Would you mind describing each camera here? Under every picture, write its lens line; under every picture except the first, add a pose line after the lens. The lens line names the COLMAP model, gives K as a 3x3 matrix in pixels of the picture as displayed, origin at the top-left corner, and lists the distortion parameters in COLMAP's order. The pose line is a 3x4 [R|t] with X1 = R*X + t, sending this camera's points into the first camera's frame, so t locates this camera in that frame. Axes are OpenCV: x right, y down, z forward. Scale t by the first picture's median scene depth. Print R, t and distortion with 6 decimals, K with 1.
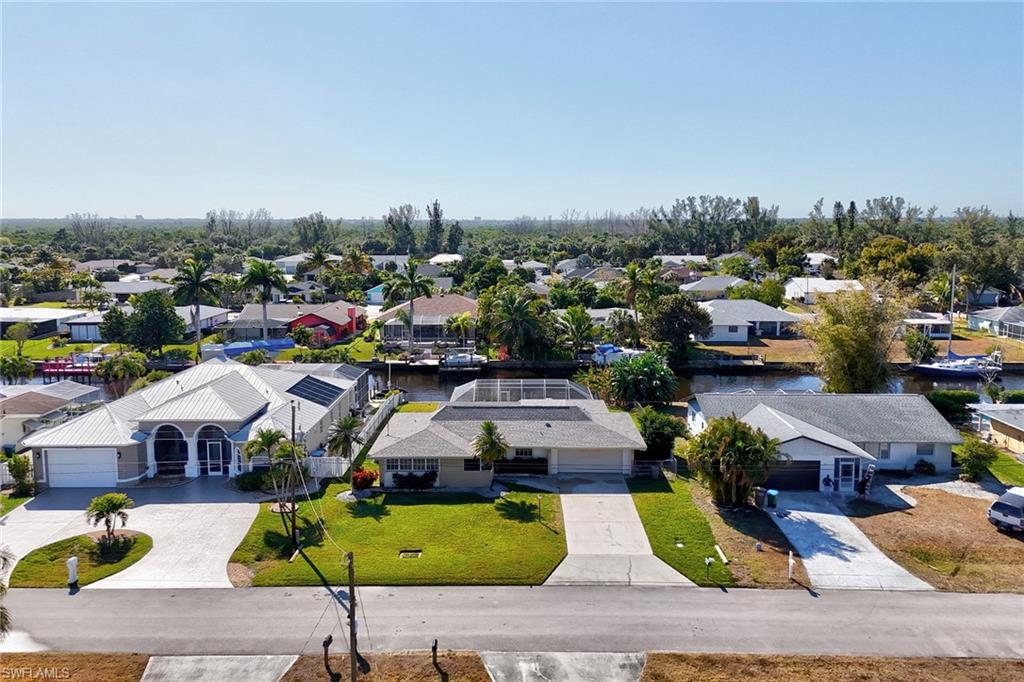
lens RADIAL K [[744.0, 0, 513.3], [0, 744.0, 339.9], [0, 0, 1]] dist [0.054170, -0.031916]
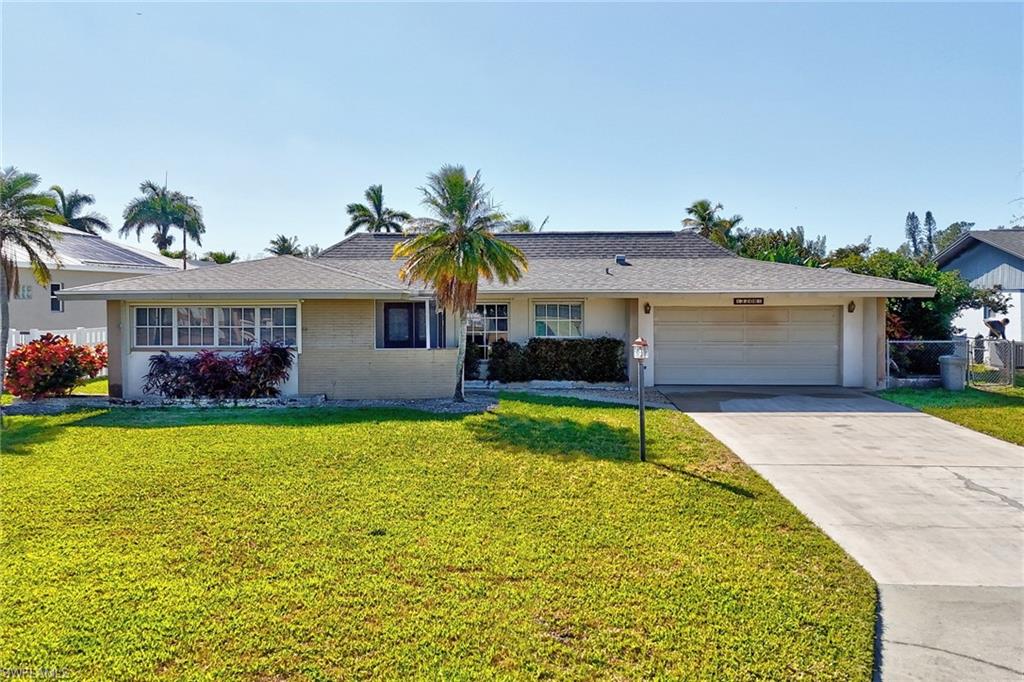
lens RADIAL K [[744.0, 0, 514.9], [0, 744.0, 340.3], [0, 0, 1]] dist [0.054170, -0.031916]
pose [[0.999858, 0.000707, -0.016853, -0.000753], [-0.002432, 0.994730, -0.102501, 0.205564], [0.016692, 0.102528, 0.994590, 0.682605]]
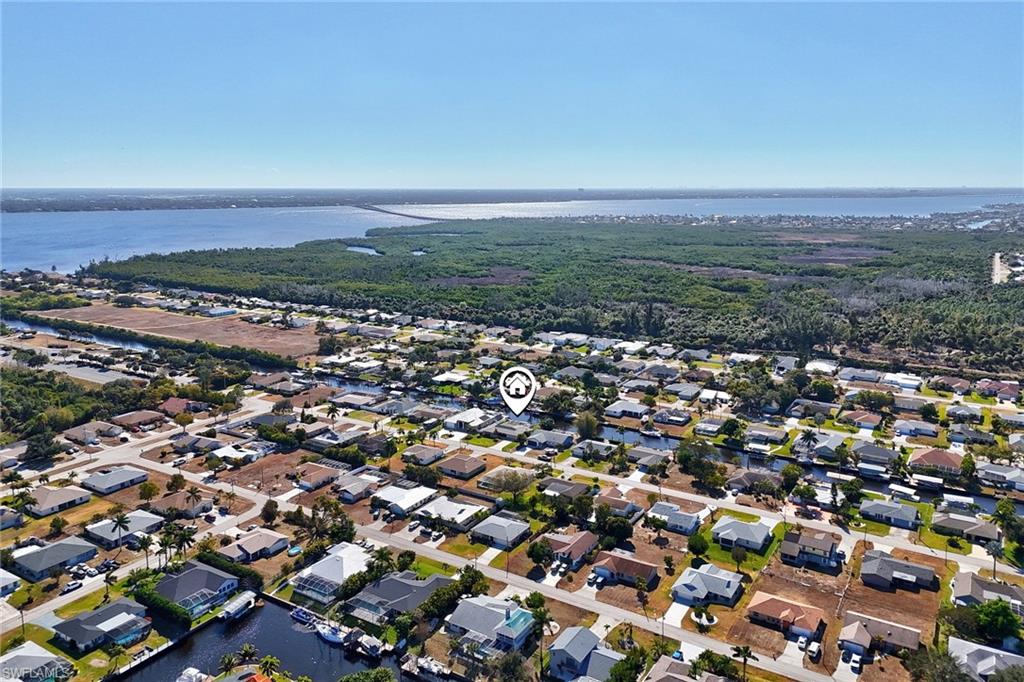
lens RADIAL K [[744.0, 0, 515.4], [0, 744.0, 338.9], [0, 0, 1]] dist [0.054170, -0.031916]
pose [[0.854569, 0.105422, -0.508525, 3.634262], [-0.082318, 0.994298, 0.067793, -1.231277], [0.512772, -0.016073, 0.858374, -4.973300]]
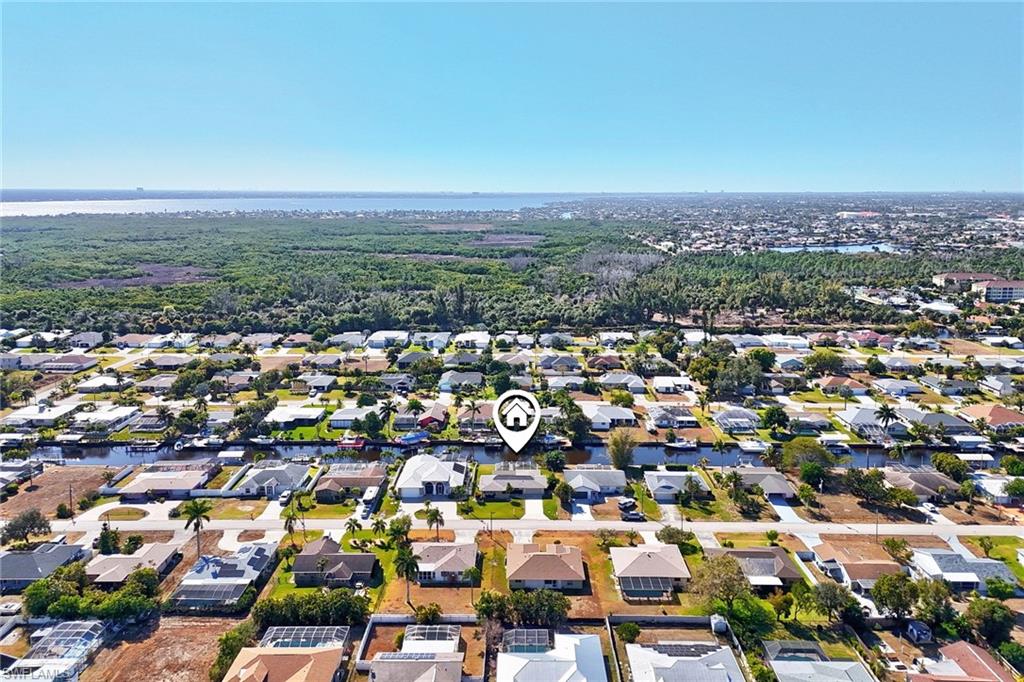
lens RADIAL K [[744.0, 0, 513.3], [0, 744.0, 348.4], [0, 0, 1]] dist [0.054170, -0.031916]
pose [[0.999995, 0.001503, 0.002657, -0.017697], [-0.001641, 0.998594, 0.052991, -0.861260], [-0.002574, -0.052995, 0.998591, -3.129903]]
